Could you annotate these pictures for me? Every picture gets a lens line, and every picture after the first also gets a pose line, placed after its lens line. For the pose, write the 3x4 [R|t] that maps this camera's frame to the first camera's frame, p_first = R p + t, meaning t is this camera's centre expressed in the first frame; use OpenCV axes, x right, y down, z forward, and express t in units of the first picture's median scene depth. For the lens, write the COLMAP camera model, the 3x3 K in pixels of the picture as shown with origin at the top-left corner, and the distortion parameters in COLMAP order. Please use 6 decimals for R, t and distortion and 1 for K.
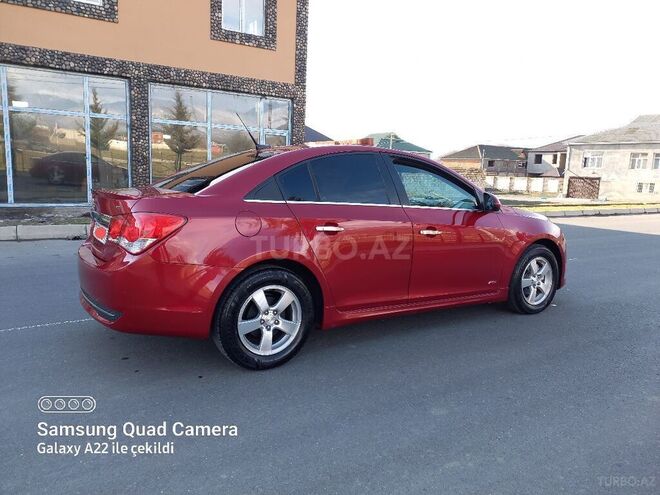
lens RADIAL K [[482.9, 0, 323.4], [0, 482.9, 237.0], [0, 0, 1]] dist [0.063791, -0.046778]
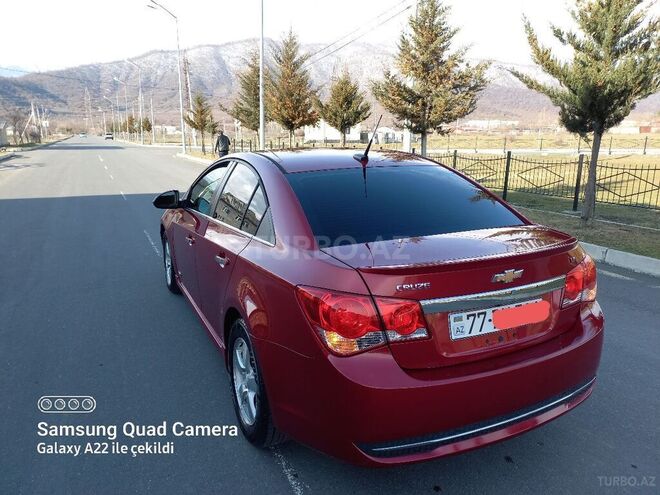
lens RADIAL K [[482.9, 0, 327.8], [0, 482.9, 246.8], [0, 0, 1]] dist [0.063791, -0.046778]
pose [[0.104649, -0.249750, 0.962639, -0.249389], [0.127714, 0.963314, 0.236041, -0.064486], [-0.986275, 0.098240, 0.132707, 0.264289]]
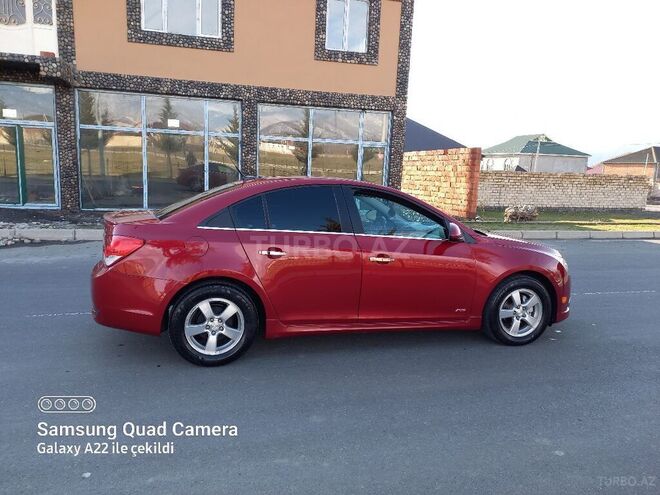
lens RADIAL K [[482.9, 0, 320.7], [0, 482.9, 241.8], [0, 0, 1]] dist [0.063791, -0.046778]
pose [[0.956362, 0.046704, -0.288427, 0.106270], [-0.046161, 0.998896, 0.008687, -0.013869], [0.288515, 0.005006, 0.957462, -0.019792]]
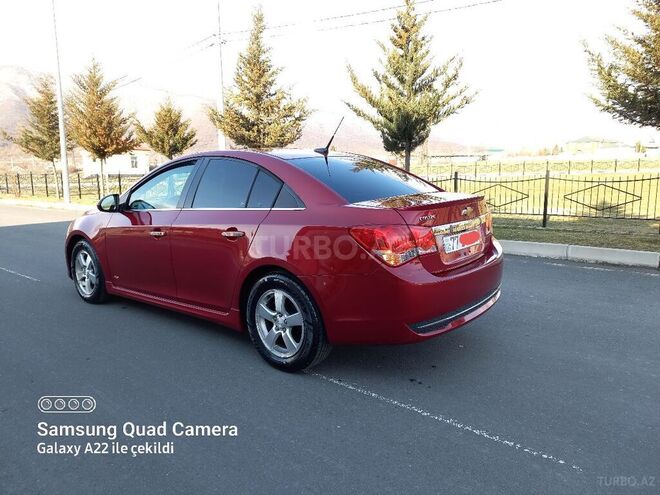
lens RADIAL K [[482.9, 0, 321.4], [0, 482.9, 243.9], [0, 0, 1]] dist [0.063791, -0.046778]
pose [[-0.308886, -0.168399, 0.936072, -0.300169], [0.132555, 0.966973, 0.217699, -0.059186], [-0.941817, 0.191325, -0.276362, 0.360238]]
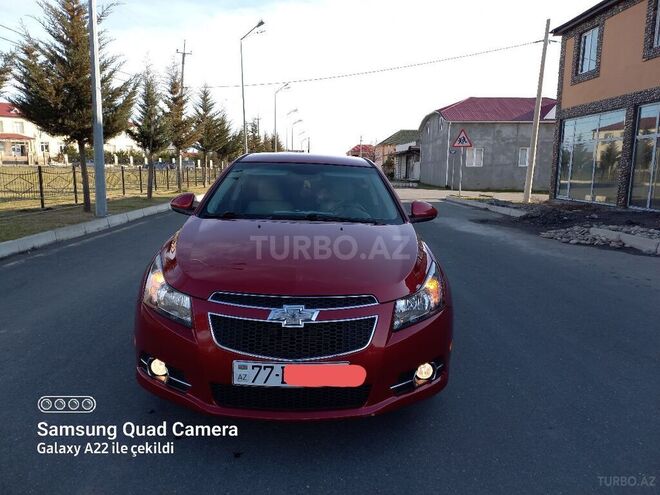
lens RADIAL K [[482.9, 0, 333.7], [0, 482.9, 240.5], [0, 0, 1]] dist [0.063791, -0.046778]
pose [[-0.502751, 0.089431, -0.859793, 0.286994], [-0.150073, 0.970500, 0.188698, -0.062659], [0.851305, 0.223899, -0.474499, 0.481447]]
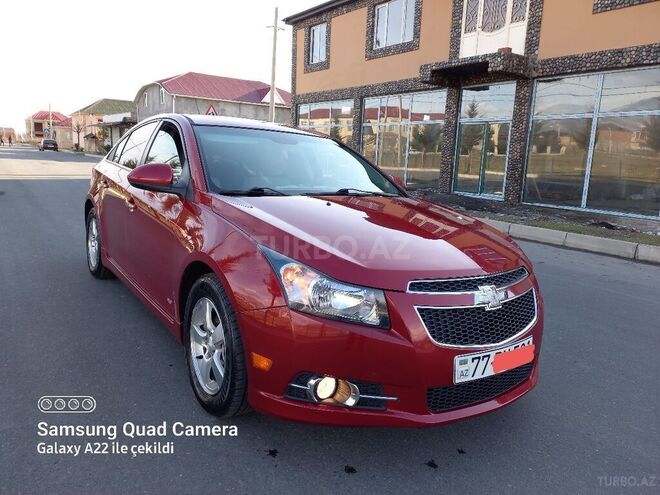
lens RADIAL K [[482.9, 0, 329.1], [0, 482.9, 238.2], [0, 0, 1]] dist [0.063791, -0.046778]
pose [[0.057979, 0.141229, -0.988278, 0.298902], [-0.183706, 0.974547, 0.128489, -0.033737], [0.981270, 0.174103, 0.082448, 0.336972]]
